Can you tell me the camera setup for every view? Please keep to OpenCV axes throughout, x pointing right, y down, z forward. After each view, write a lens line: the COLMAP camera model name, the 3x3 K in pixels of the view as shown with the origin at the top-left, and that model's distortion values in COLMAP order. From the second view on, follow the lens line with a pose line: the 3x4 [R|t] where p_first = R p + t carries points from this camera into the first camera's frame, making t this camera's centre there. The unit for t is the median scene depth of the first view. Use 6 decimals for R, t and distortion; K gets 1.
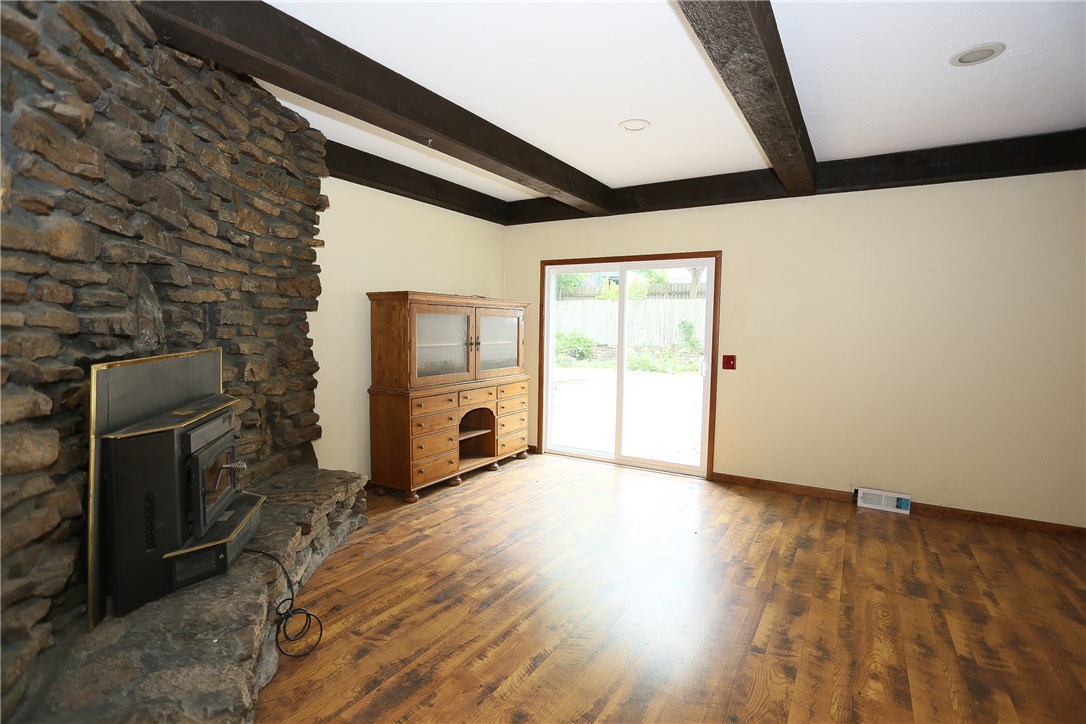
lens RADIAL K [[525.6, 0, 543.5], [0, 525.6, 360.0], [0, 0, 1]] dist [-0.069969, 0.029401]
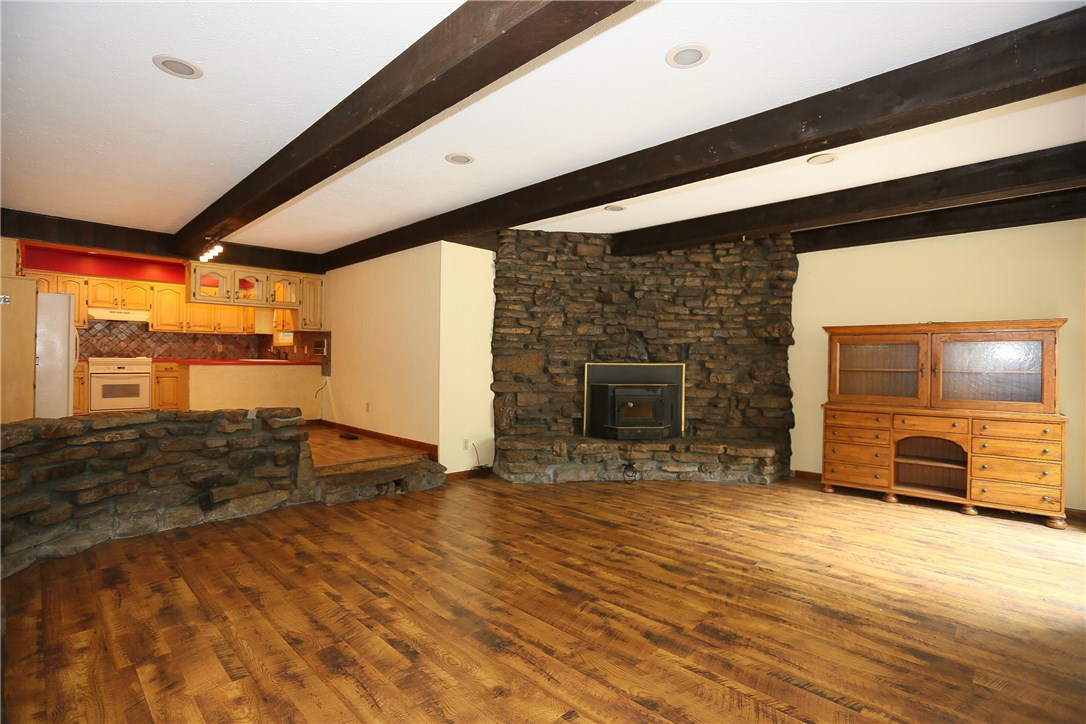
lens RADIAL K [[525.6, 0, 541.1], [0, 525.6, 361.2], [0, 0, 1]] dist [-0.069969, 0.029401]
pose [[-0.223930, -0.016864, -0.974459, 1.292010], [-0.074305, 0.997236, -0.000183, 0.008724], [0.971769, 0.072366, -0.224564, 0.678509]]
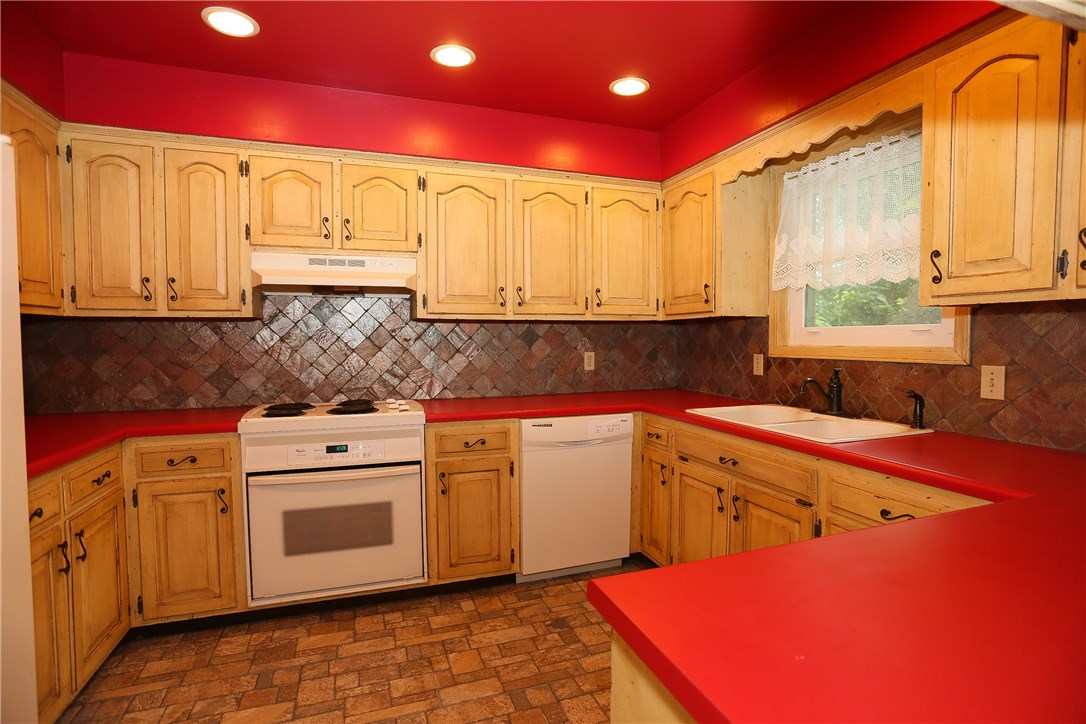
lens RADIAL K [[525.6, 0, 542.1], [0, 525.6, 361.8], [0, 0, 1]] dist [-0.069969, 0.029401]
pose [[-0.628234, 0.017031, -0.777838, -0.079008], [-0.053489, 0.996449, 0.065019, 0.007791], [0.776183, 0.082453, -0.625093, -0.956966]]
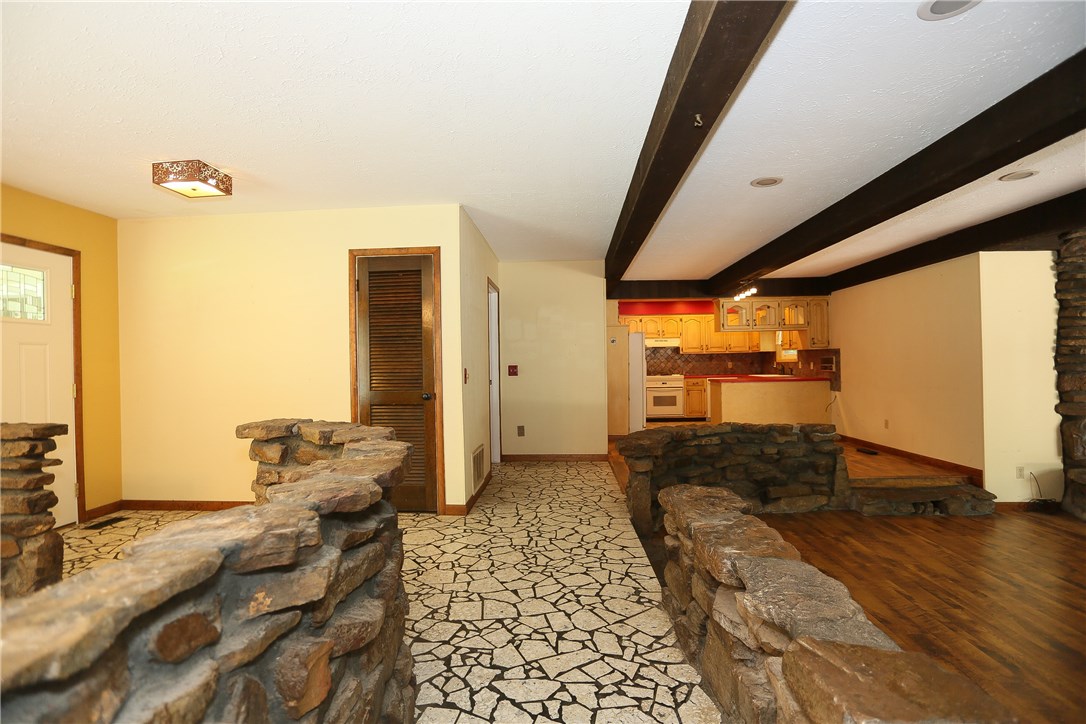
lens RADIAL K [[525.6, 0, 541.8], [0, 525.6, 362.0], [0, 0, 1]] dist [-0.069969, 0.029401]
pose [[-0.876914, -0.005518, -0.480616, 1.587855], [-0.026446, 0.998973, 0.036785, -0.038963], [0.479920, 0.044968, -0.876159, 0.681513]]
